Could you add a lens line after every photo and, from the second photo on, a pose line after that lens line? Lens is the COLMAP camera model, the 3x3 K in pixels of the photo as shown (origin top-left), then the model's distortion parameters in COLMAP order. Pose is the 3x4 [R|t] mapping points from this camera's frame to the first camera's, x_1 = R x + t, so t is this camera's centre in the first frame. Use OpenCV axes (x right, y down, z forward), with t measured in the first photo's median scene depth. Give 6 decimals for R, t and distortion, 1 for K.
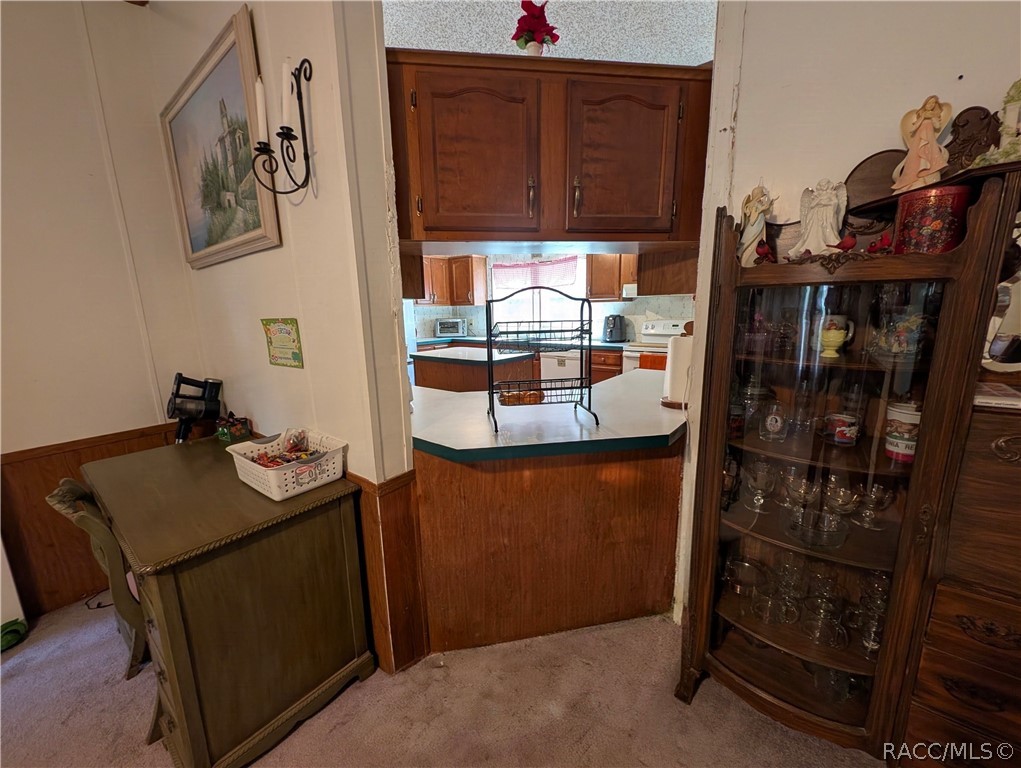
lens RADIAL K [[392.0, 0, 511.3], [0, 392.0, 381.9], [0, 0, 1]] dist [0.005684, -0.000183]
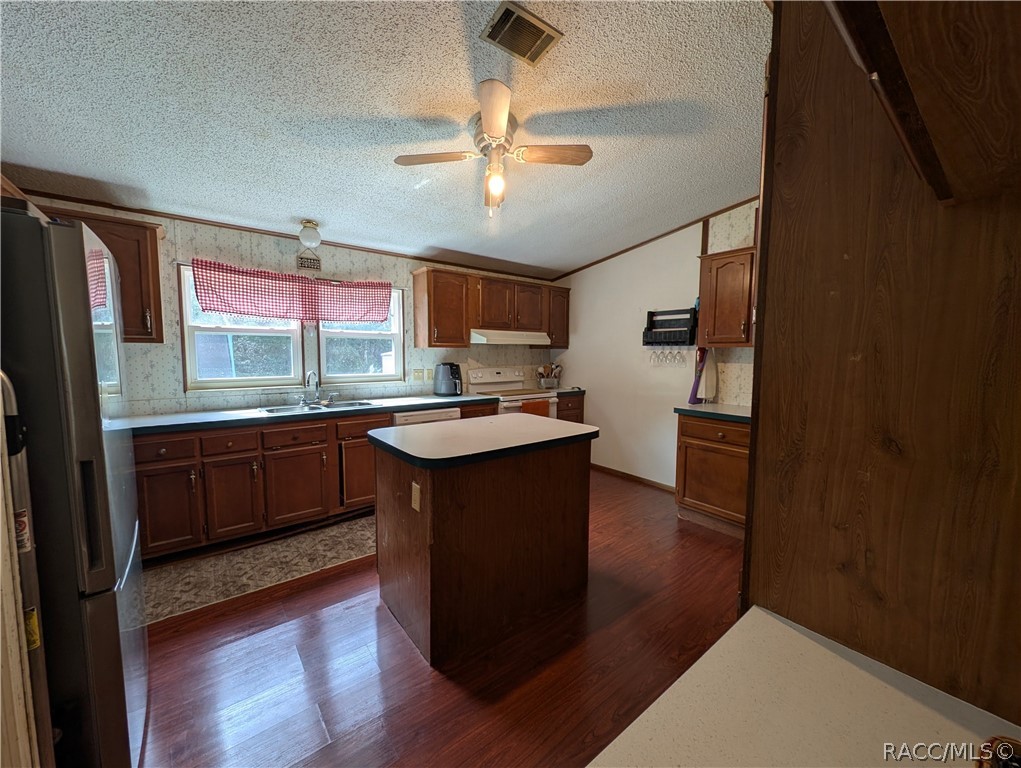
lens RADIAL K [[392.0, 0, 511.3], [0, 392.0, 381.9], [0, 0, 1]] dist [0.005684, -0.000183]
pose [[0.231039, -0.051170, 0.971598, -0.487266], [0.170833, 0.985236, 0.011265, -0.108582], [-0.957829, 0.163378, 0.236370, 0.628366]]
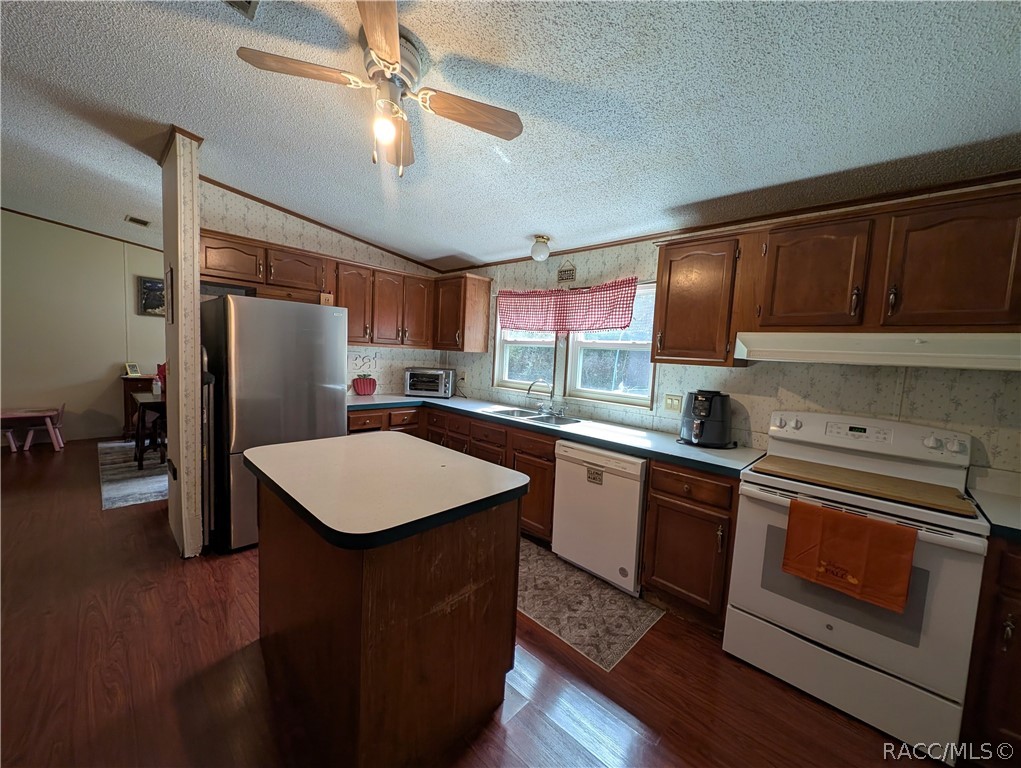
lens RADIAL K [[392.0, 0, 511.3], [0, 392.0, 381.9], [0, 0, 1]] dist [0.005684, -0.000183]
pose [[0.991377, 0.079494, -0.104175, 0.059225], [-0.090878, 0.989821, -0.109523, -0.096020], [0.094408, 0.118046, 0.988510, 0.440288]]
